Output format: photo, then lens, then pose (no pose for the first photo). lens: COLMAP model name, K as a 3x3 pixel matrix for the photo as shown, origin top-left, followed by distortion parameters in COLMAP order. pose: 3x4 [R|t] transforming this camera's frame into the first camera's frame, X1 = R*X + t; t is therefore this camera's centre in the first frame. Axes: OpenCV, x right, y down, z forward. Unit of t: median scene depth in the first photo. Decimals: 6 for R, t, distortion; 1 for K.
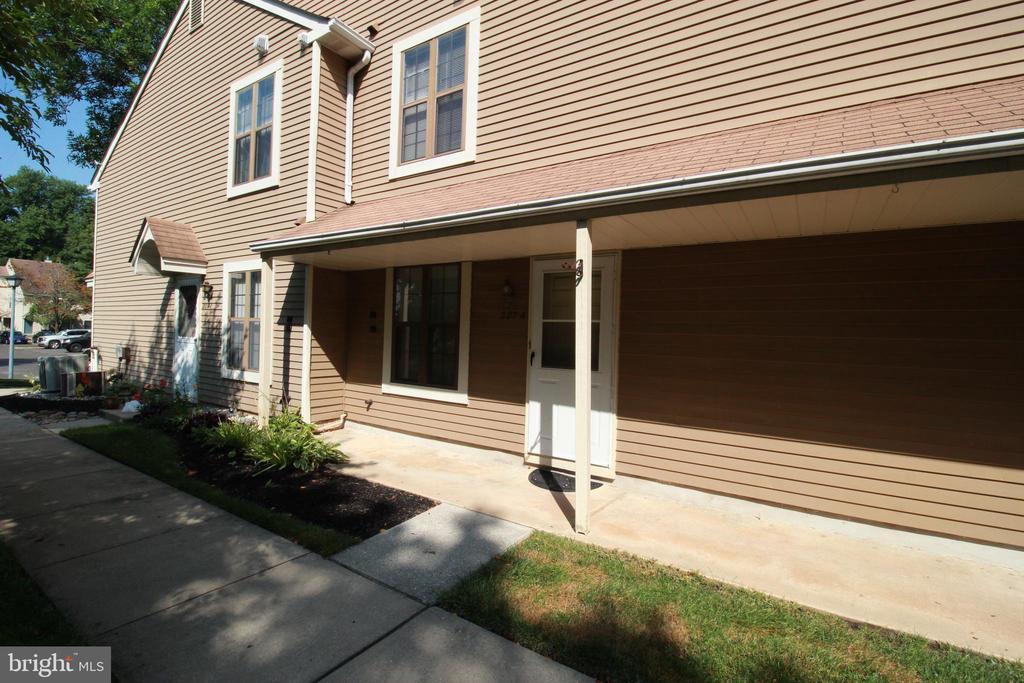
lens RADIAL K [[477.3, 0, 514.7], [0, 477.3, 336.9], [0, 0, 1]] dist [0.000370, -0.010316]
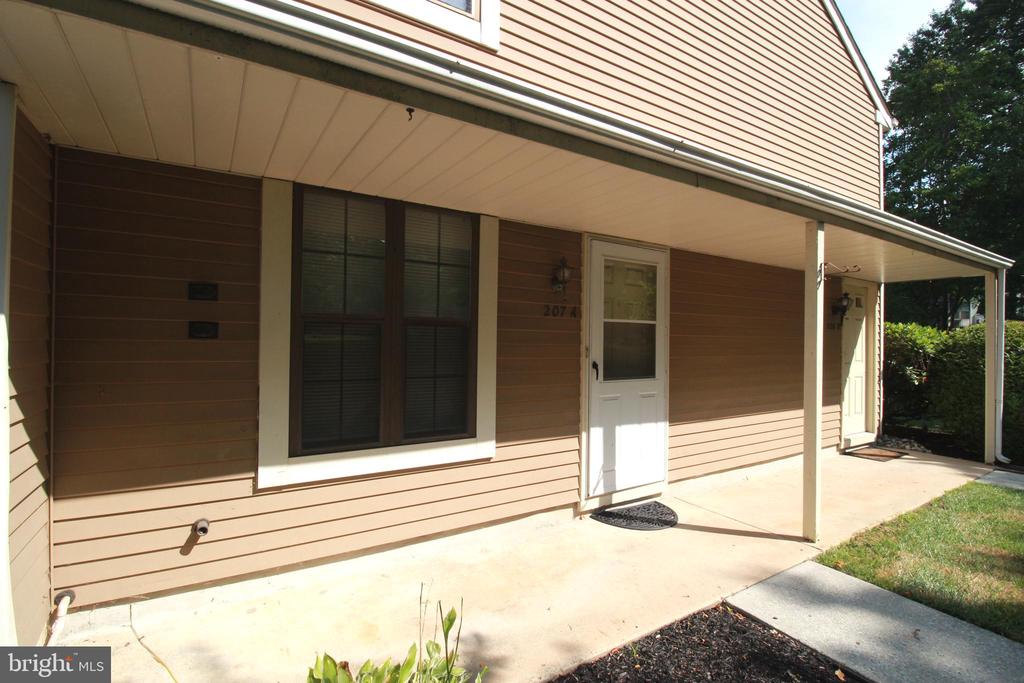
lens RADIAL K [[477.3, 0, 514.7], [0, 477.3, 336.9], [0, 0, 1]] dist [0.000370, -0.010316]
pose [[0.409208, -0.018427, 0.912255, -0.708023], [0.004099, 0.999823, 0.018358, -0.021988], [-0.912432, -0.003773, 0.409211, 0.822924]]
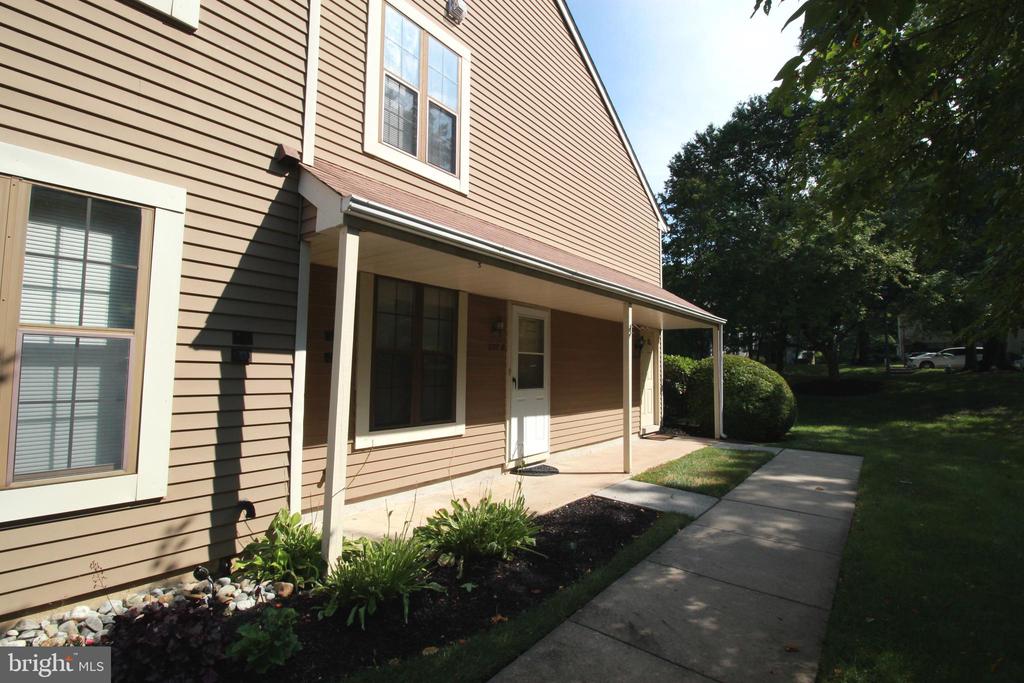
lens RADIAL K [[474.0, 0, 512.0], [0, 474.0, 341.5], [0, 0, 1]] dist [0.001087, -0.000080]
pose [[0.082422, 0.028313, 0.996195, -1.220013], [-0.006054, 0.999592, -0.027908, -0.029203], [-0.996579, -0.003731, 0.082560, 0.919343]]
